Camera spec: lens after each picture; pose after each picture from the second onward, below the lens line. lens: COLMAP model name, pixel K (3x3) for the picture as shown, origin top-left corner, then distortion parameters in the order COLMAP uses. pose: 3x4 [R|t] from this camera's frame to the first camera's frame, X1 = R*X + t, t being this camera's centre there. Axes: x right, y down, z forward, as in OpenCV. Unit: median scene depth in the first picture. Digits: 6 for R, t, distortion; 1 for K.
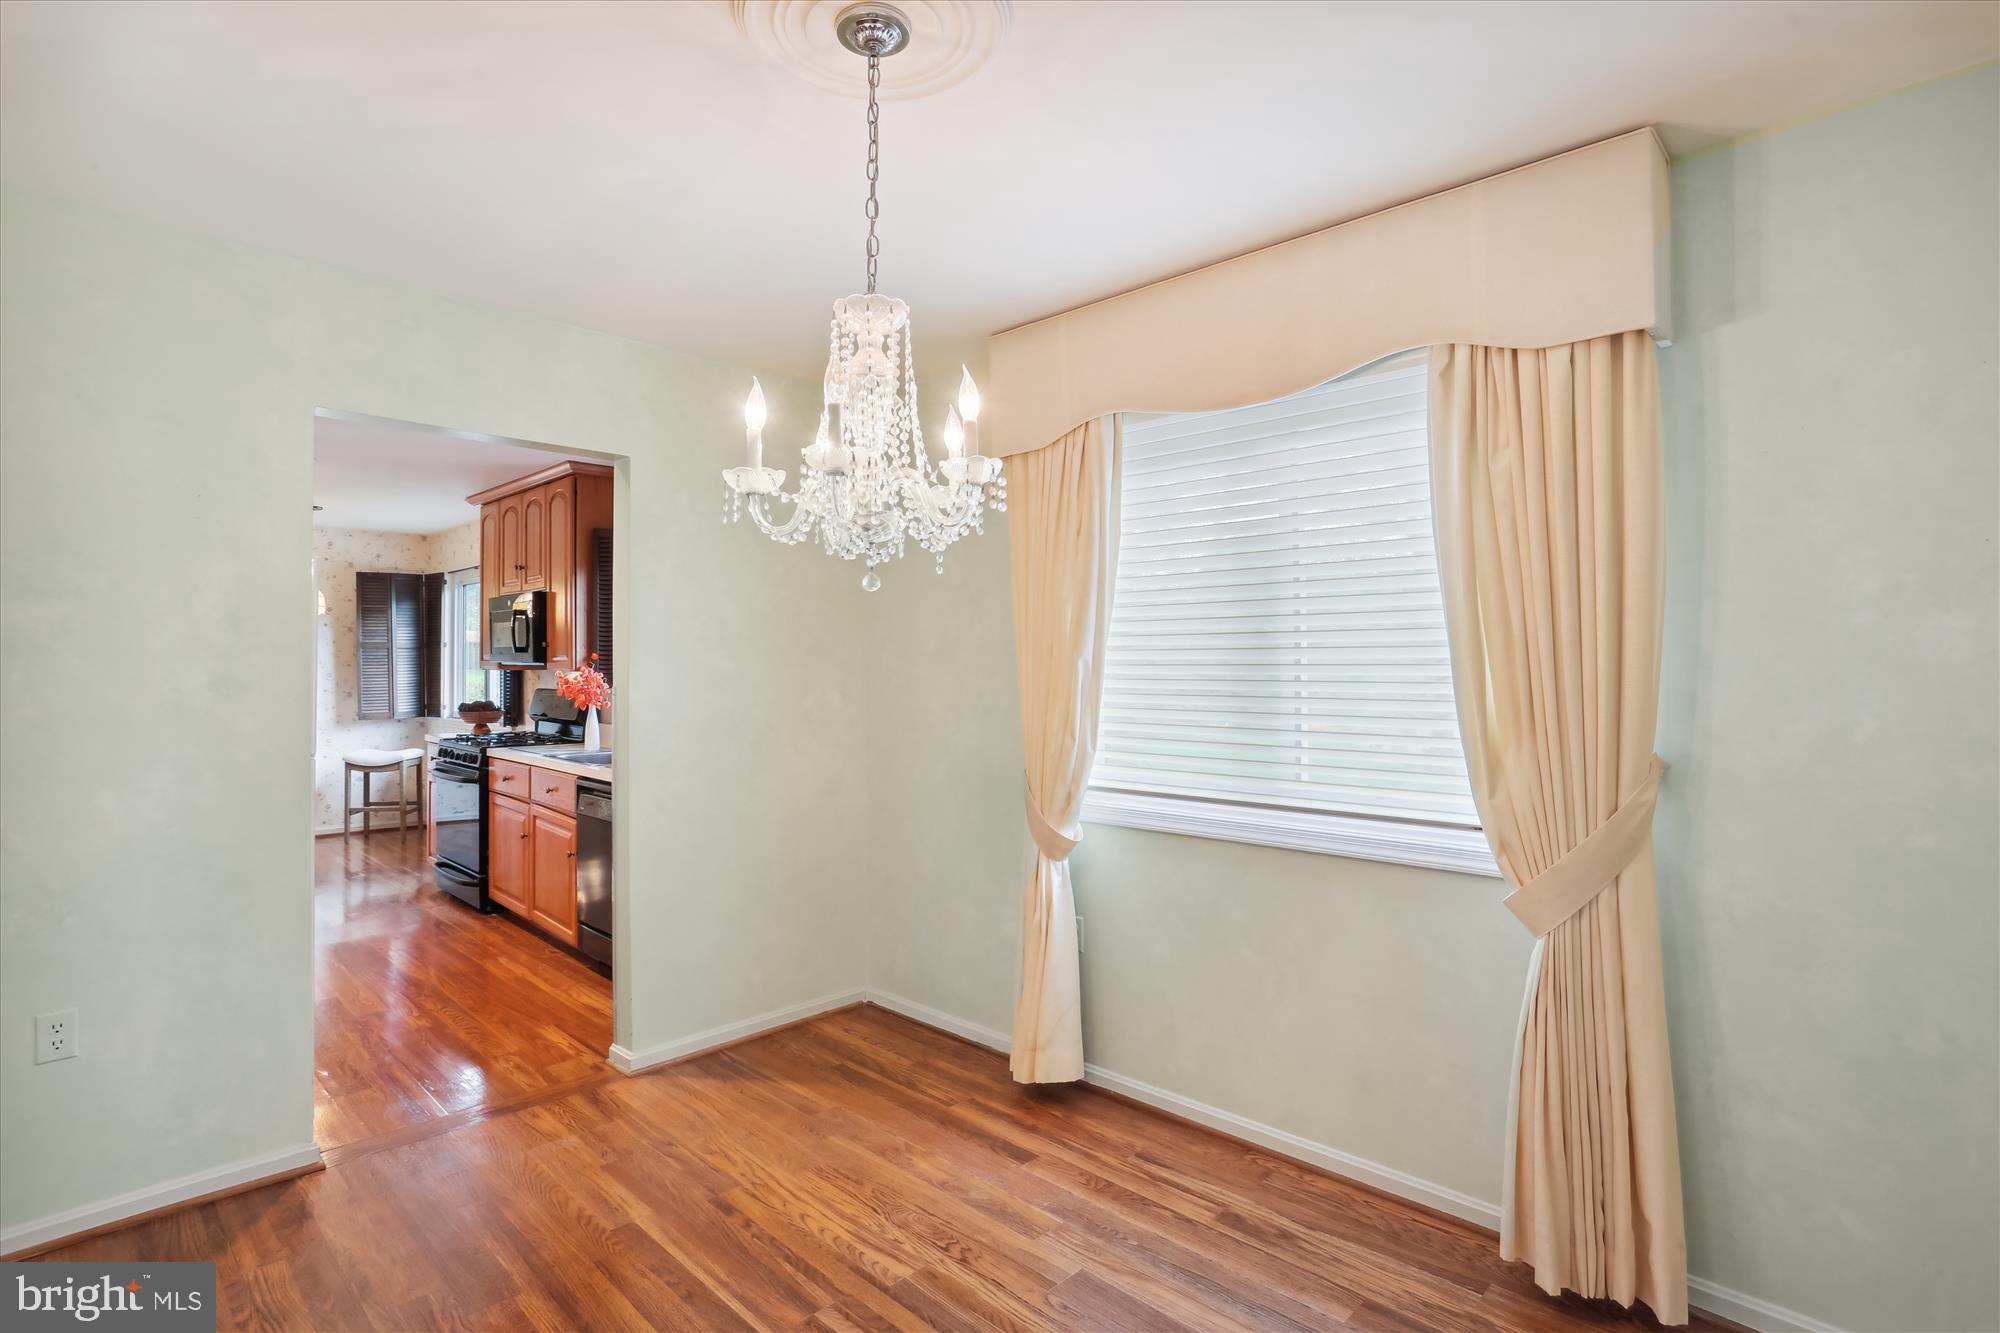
lens RADIAL K [[952.3, 0, 1008.1], [0, 952.3, 659.1], [0, 0, 1]] dist [-0.024008, 0.004633]
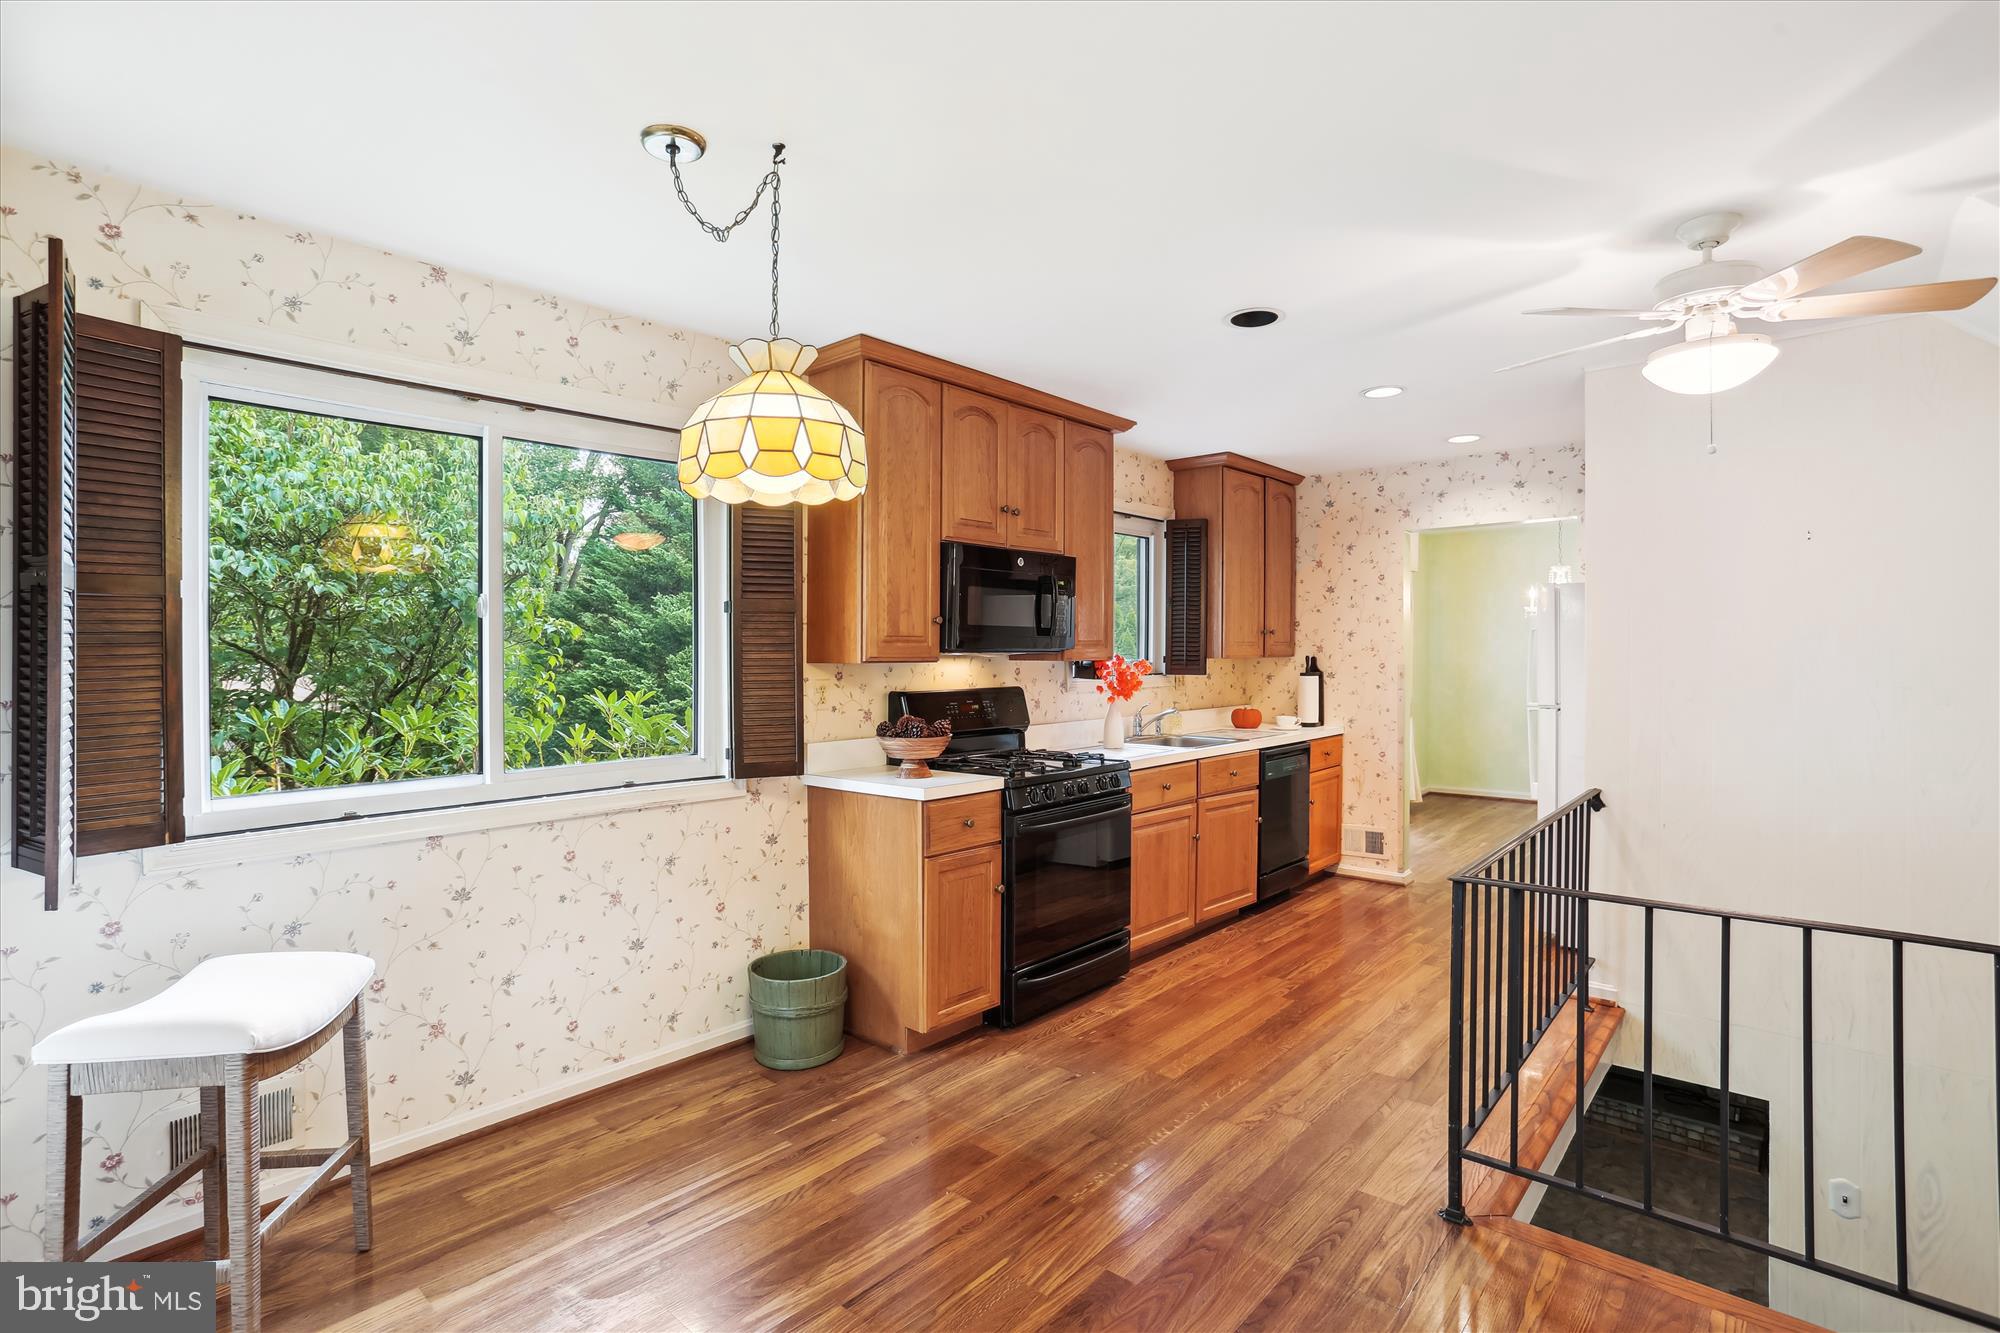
lens RADIAL K [[952.3, 0, 998.8], [0, 952.3, 659.4], [0, 0, 1]] dist [-0.024008, 0.004633]
pose [[-0.040527, -0.001748, 0.999177, -0.947046], [-0.000015, 0.999998, 0.001749, 0.008595], [-0.999178, 0.000056, -0.040527, 0.814362]]
